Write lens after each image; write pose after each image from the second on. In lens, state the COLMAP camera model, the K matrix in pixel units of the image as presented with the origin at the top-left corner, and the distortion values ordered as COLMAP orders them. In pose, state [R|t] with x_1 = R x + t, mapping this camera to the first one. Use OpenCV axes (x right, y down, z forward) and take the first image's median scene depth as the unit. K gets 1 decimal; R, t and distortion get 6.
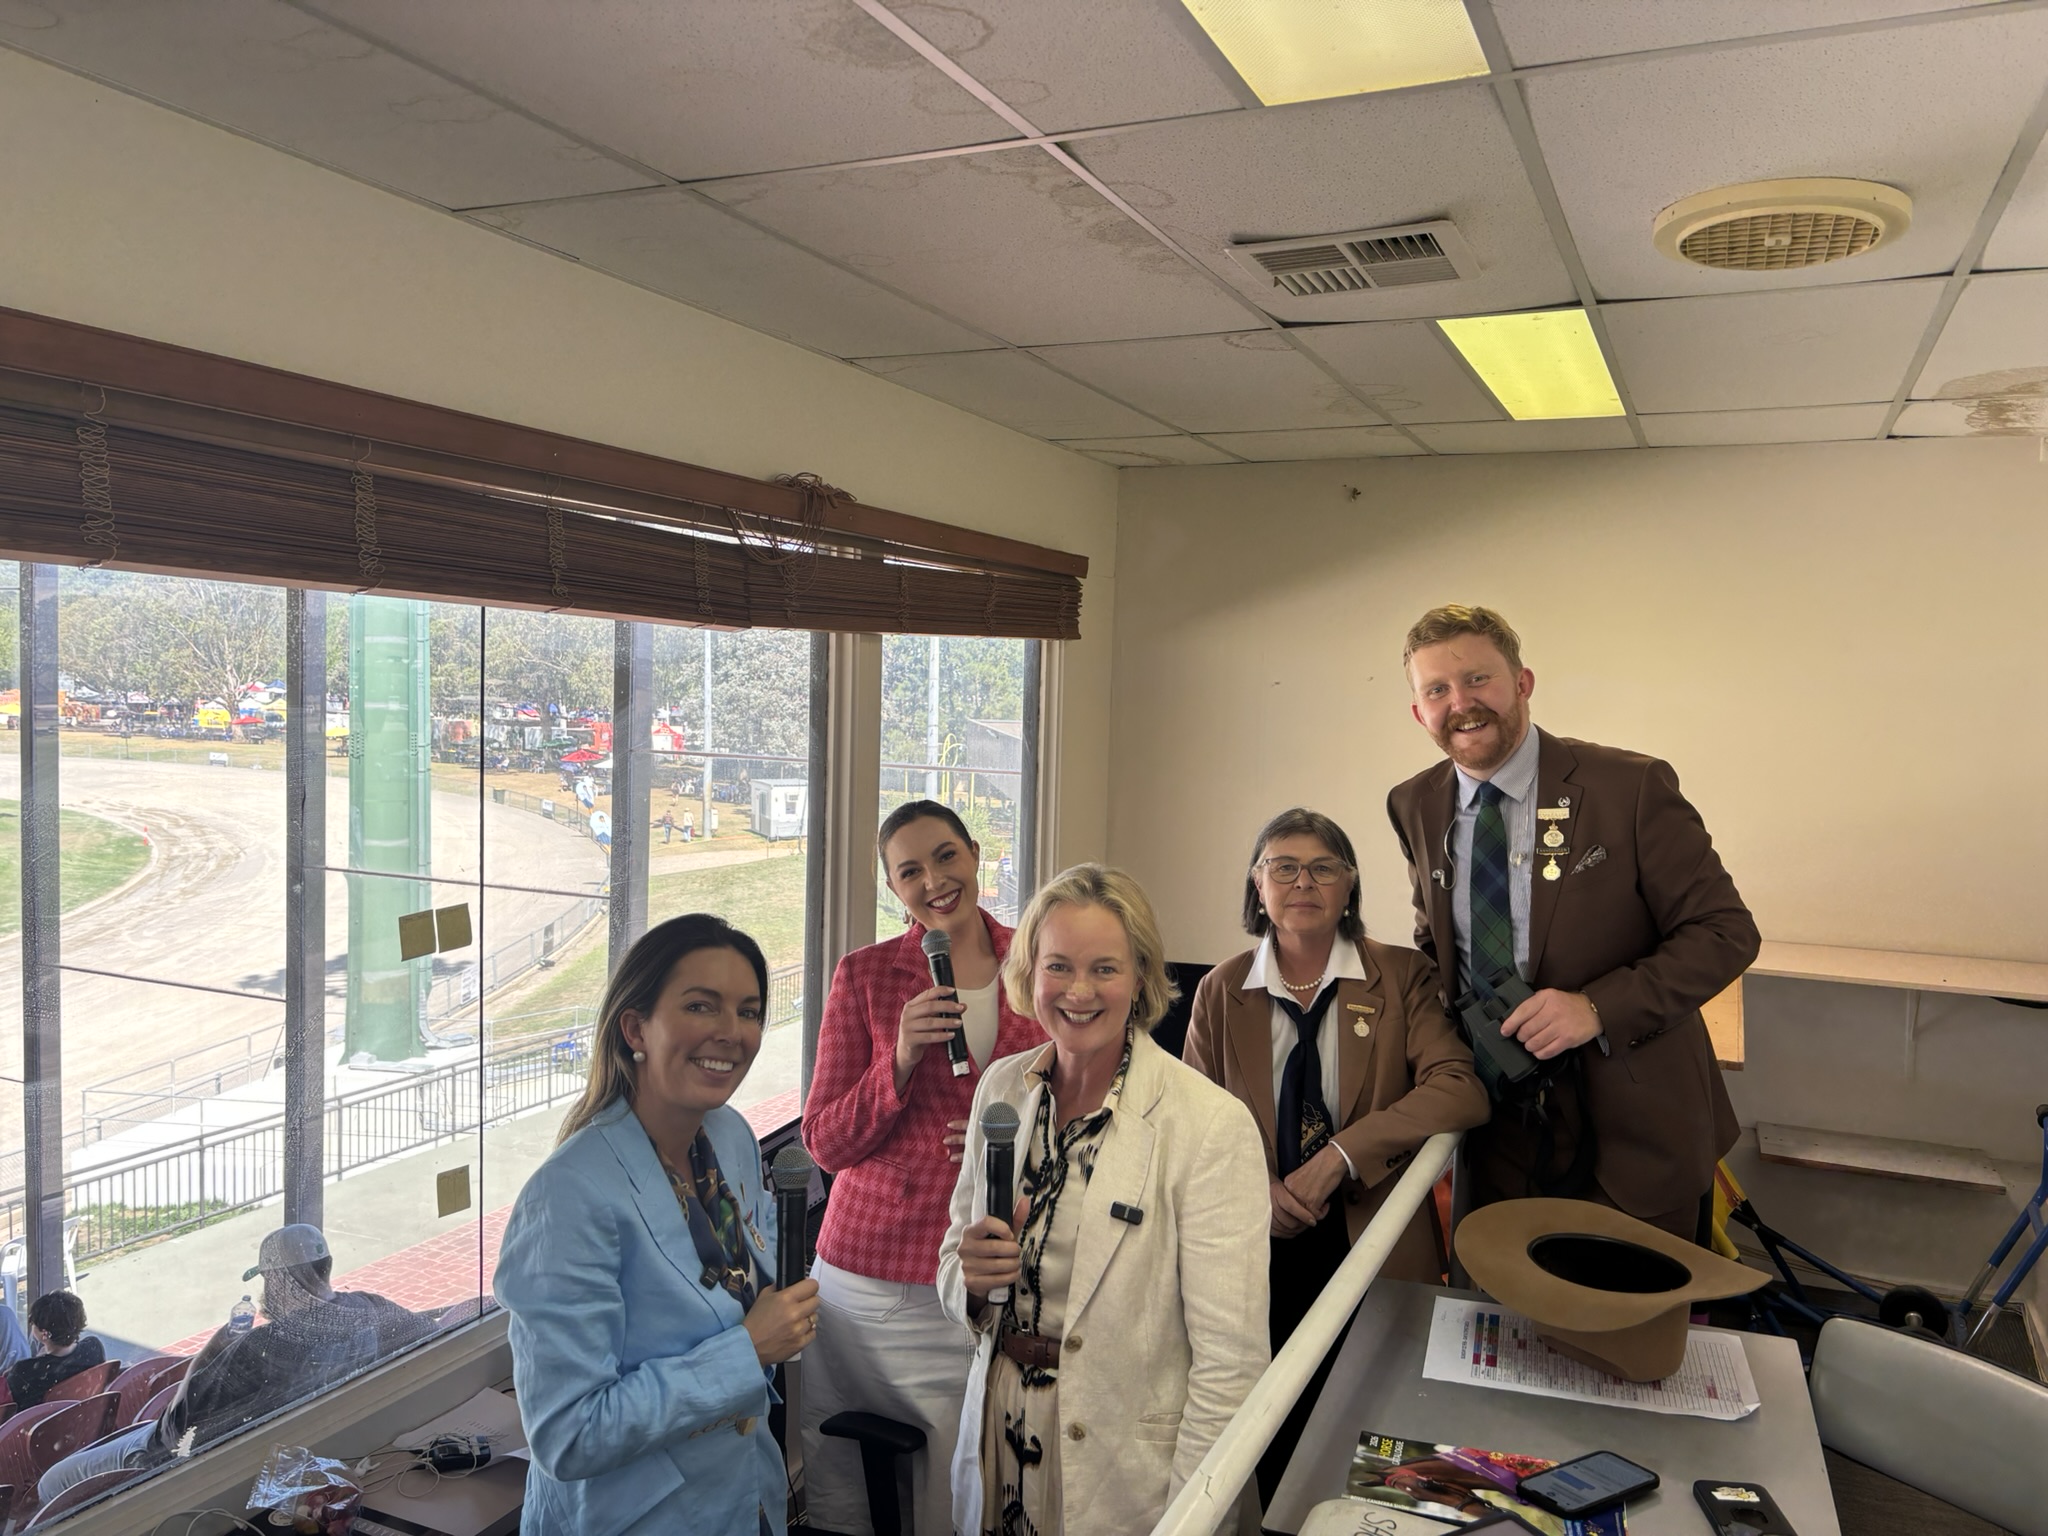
lens RADIAL K [[1559.0, 0, 1024.0], [0, 1559.0, 768.0], [0, 0, 1]] dist [0.052342, -0.076505]
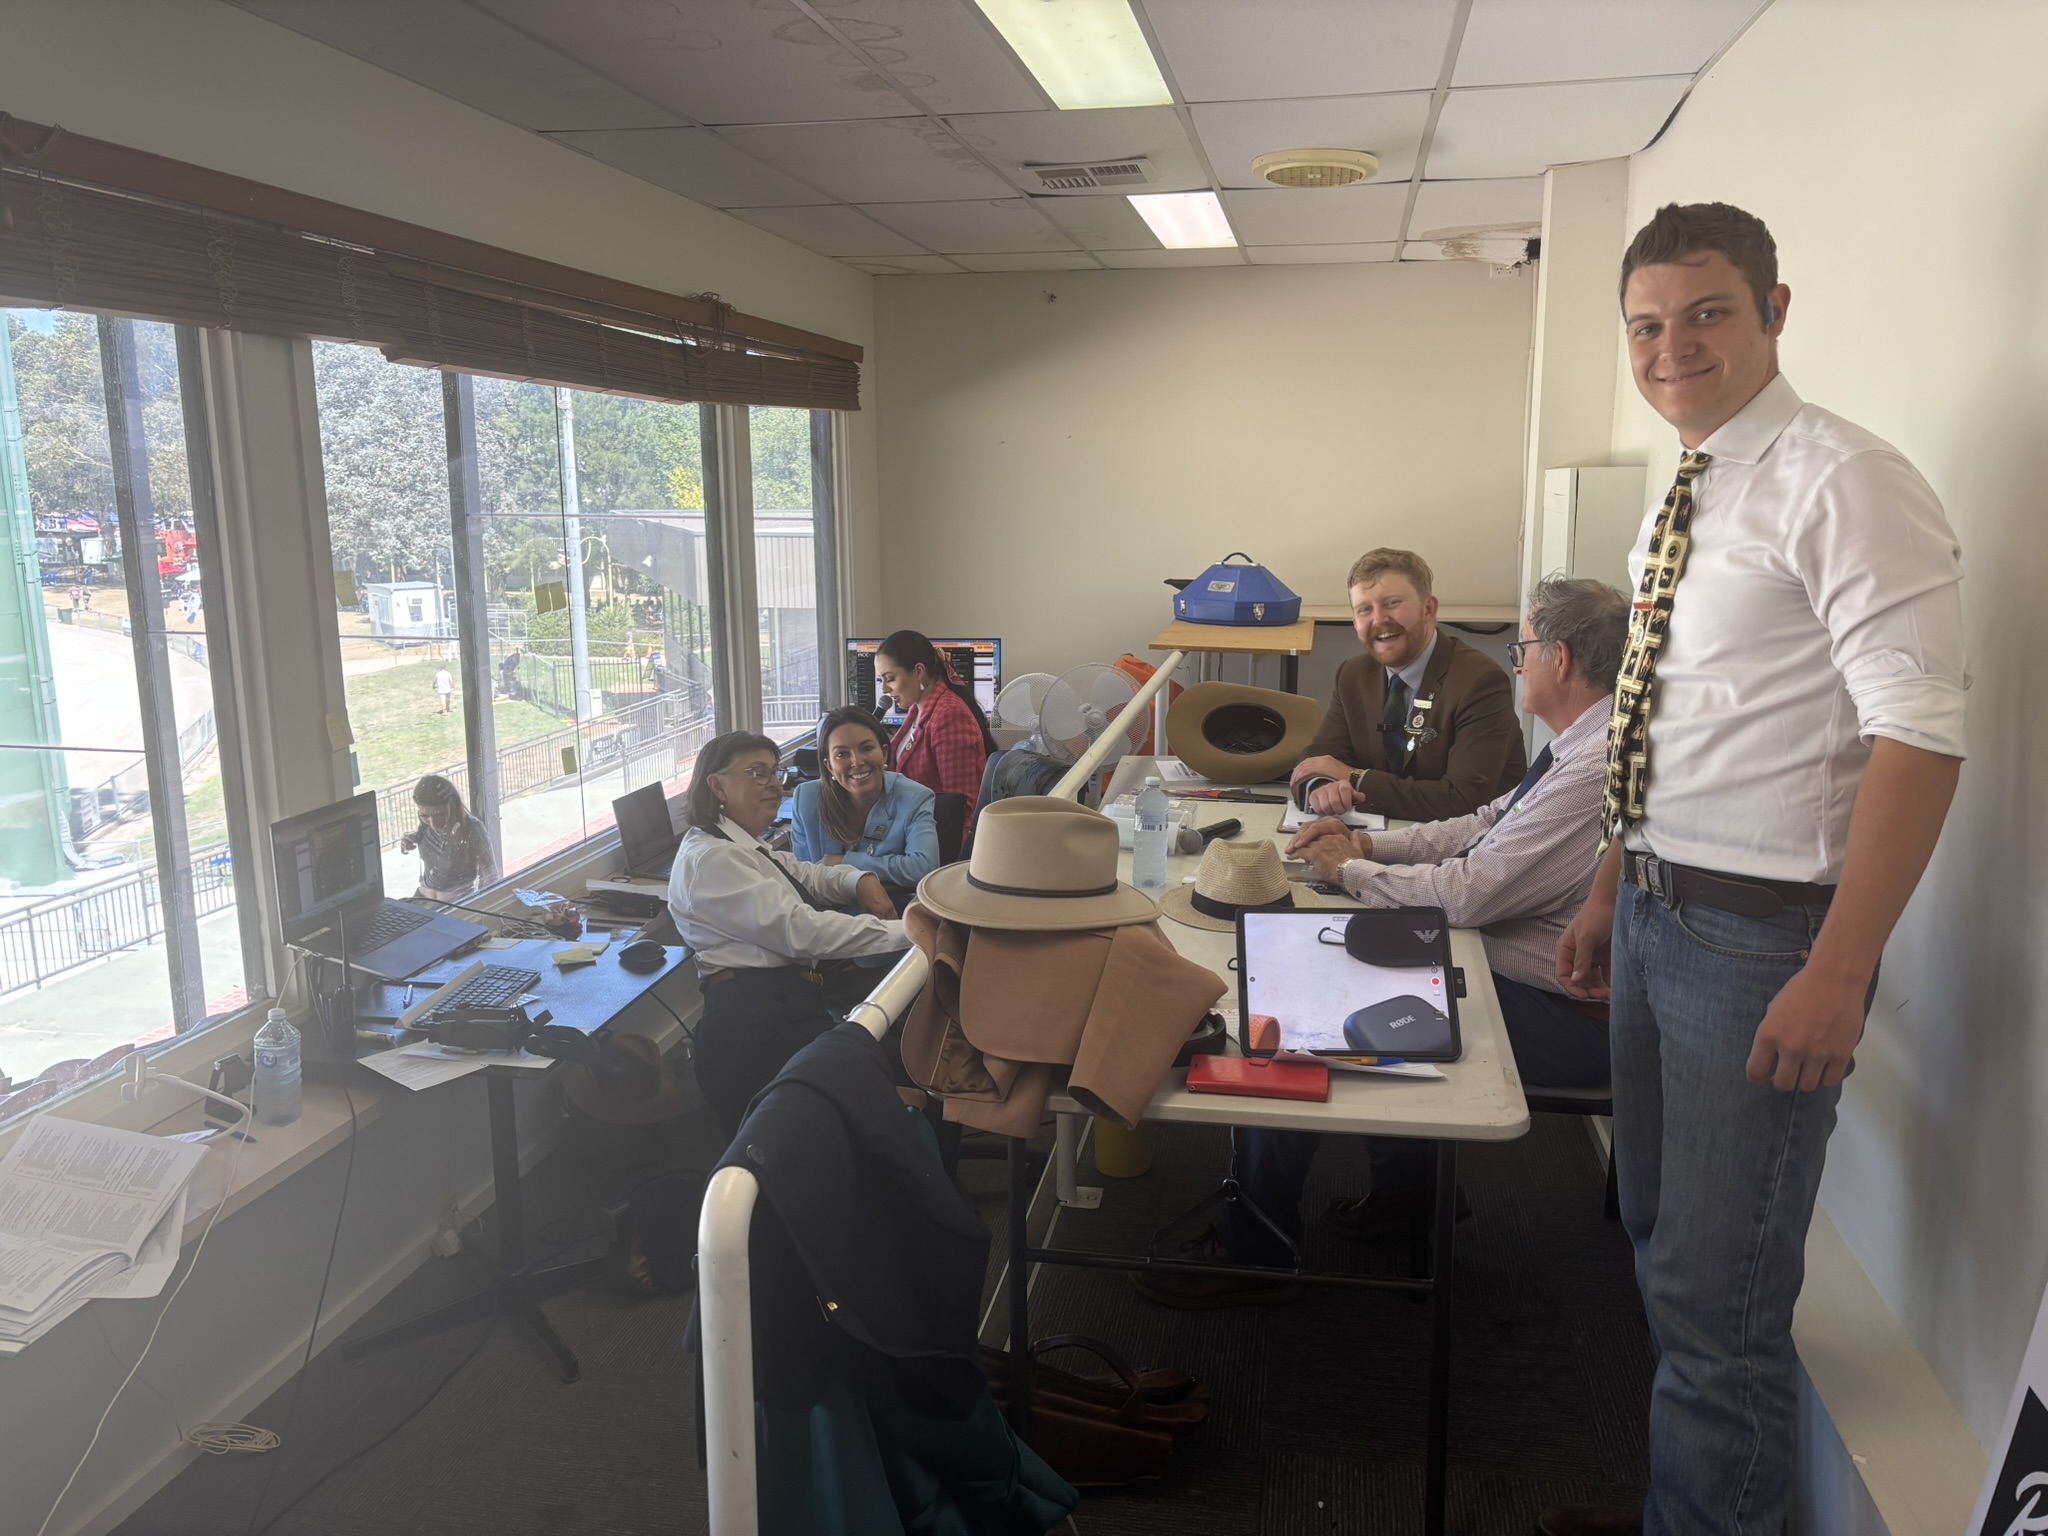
lens RADIAL K [[1559.0, 0, 1024.0], [0, 1559.0, 768.0], [0, 0, 1]] dist [0.052342, -0.076505]
pose [[0.972909, -0.071528, 0.219844, -0.188523], [0.041271, 0.989395, 0.139263, 0.052700], [-0.227473, -0.126417, 0.965544, -0.482084]]
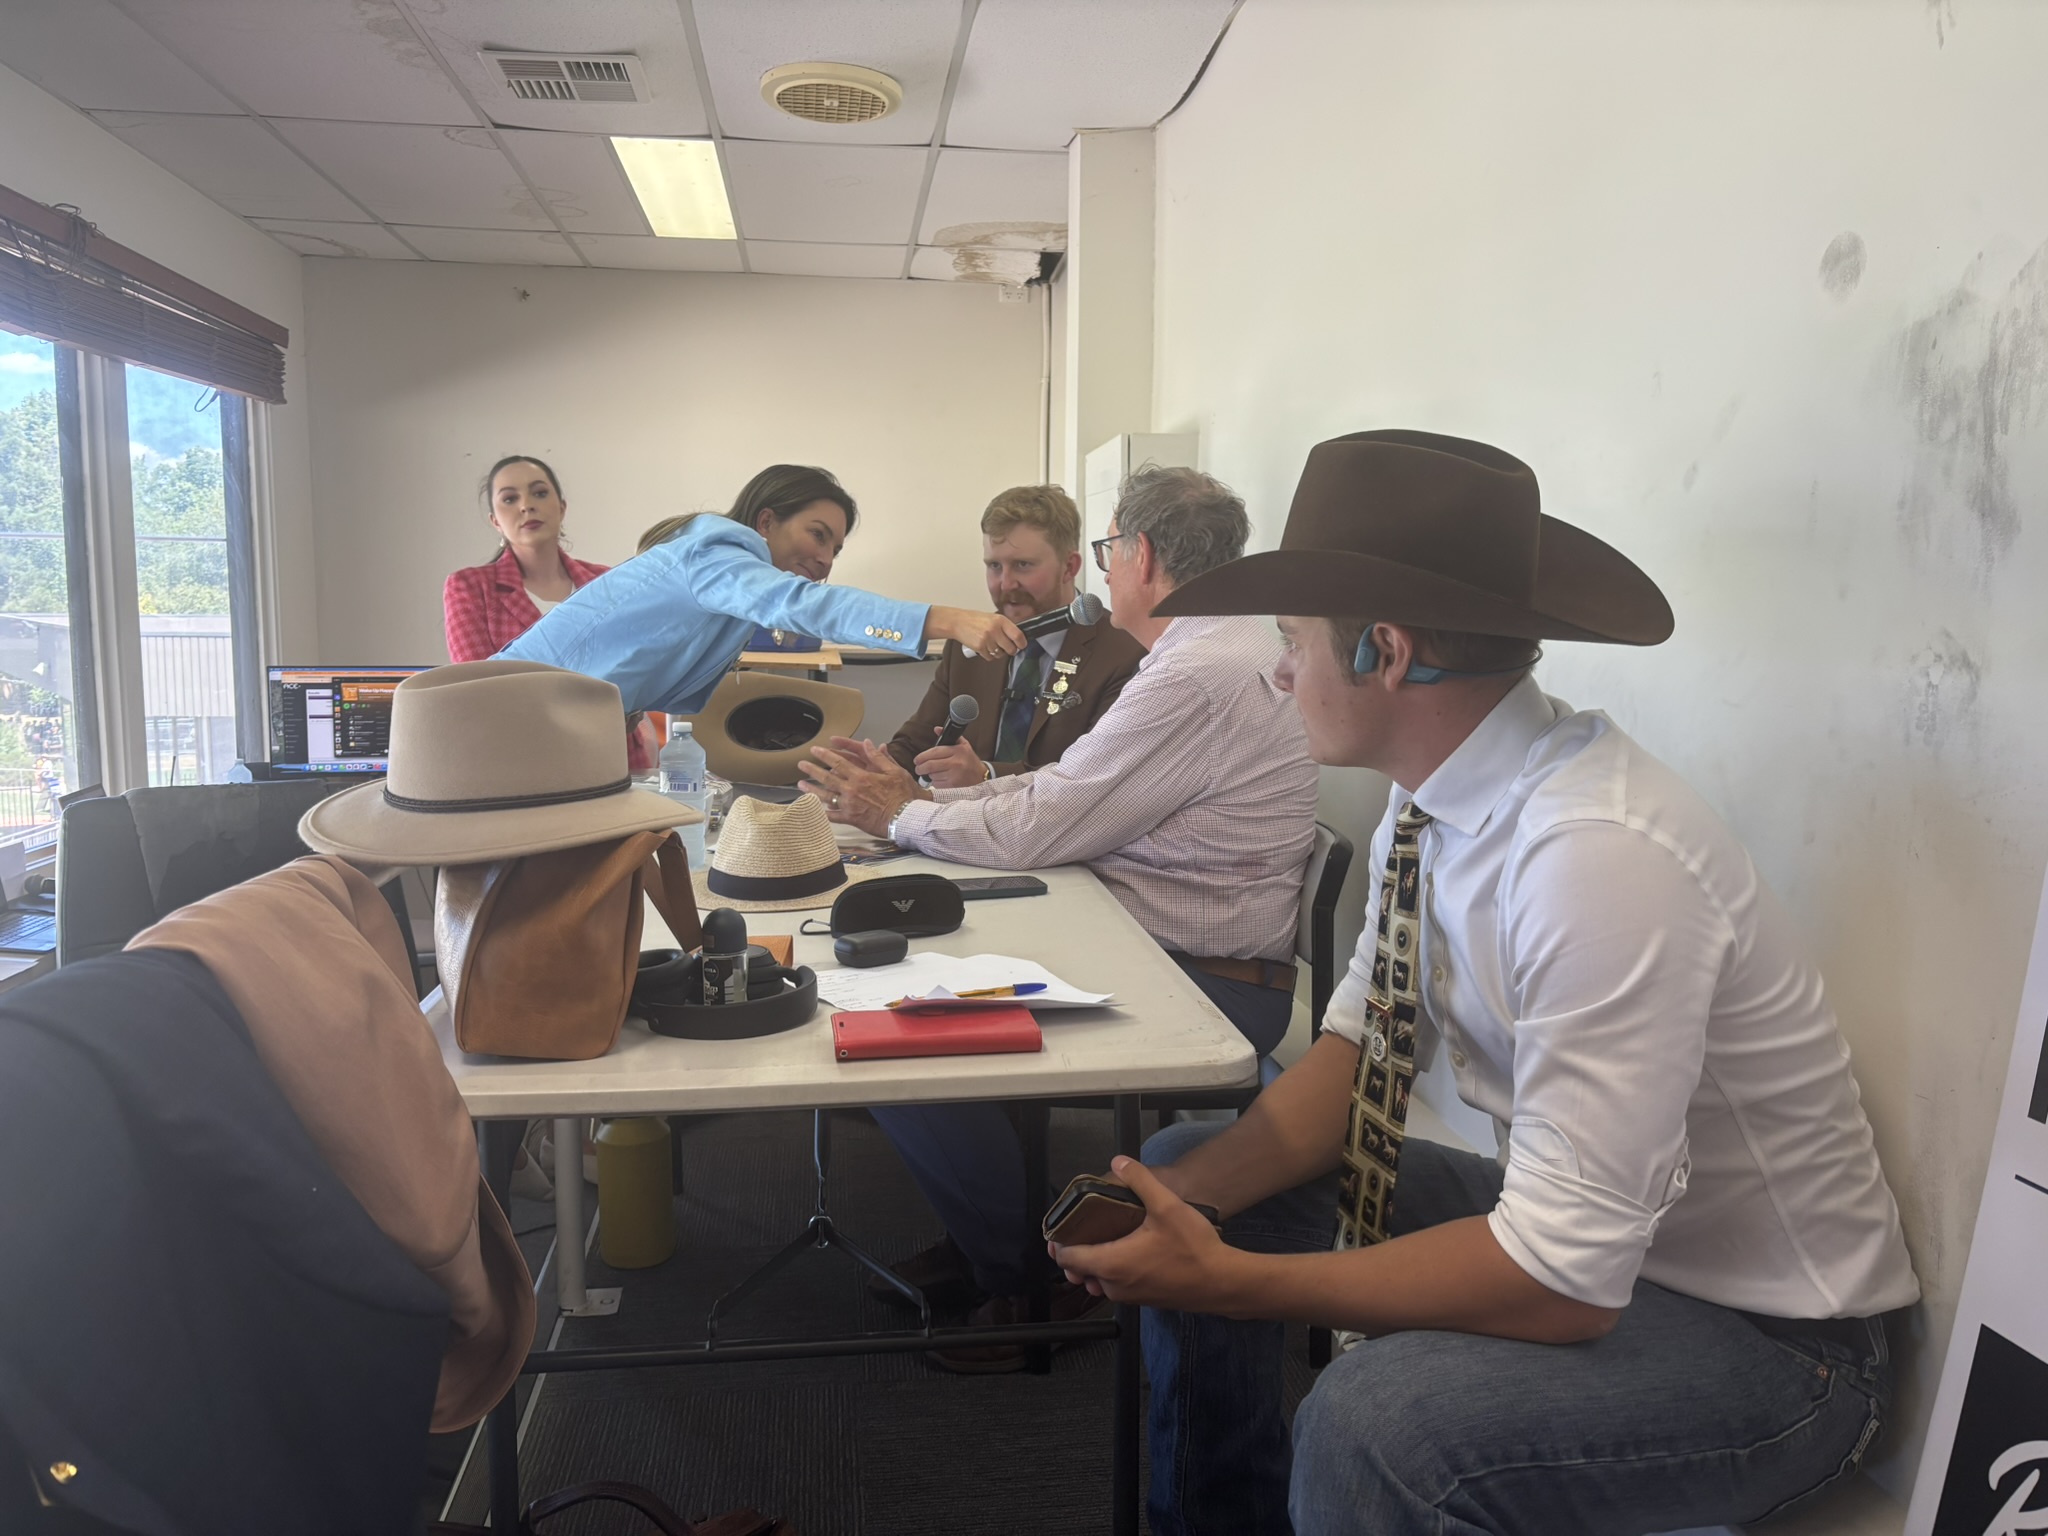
lens RADIAL K [[1543.6, 0, 1016.7], [0, 1543.6, 771.8], [0, 0, 1]] dist [0.100395, -0.130201]
pose [[0.852785, -0.075275, 0.516809, -0.154867], [0.039354, 0.996007, 0.080134, 0.143948], [-0.520777, -0.047999, 0.852342, -0.322377]]
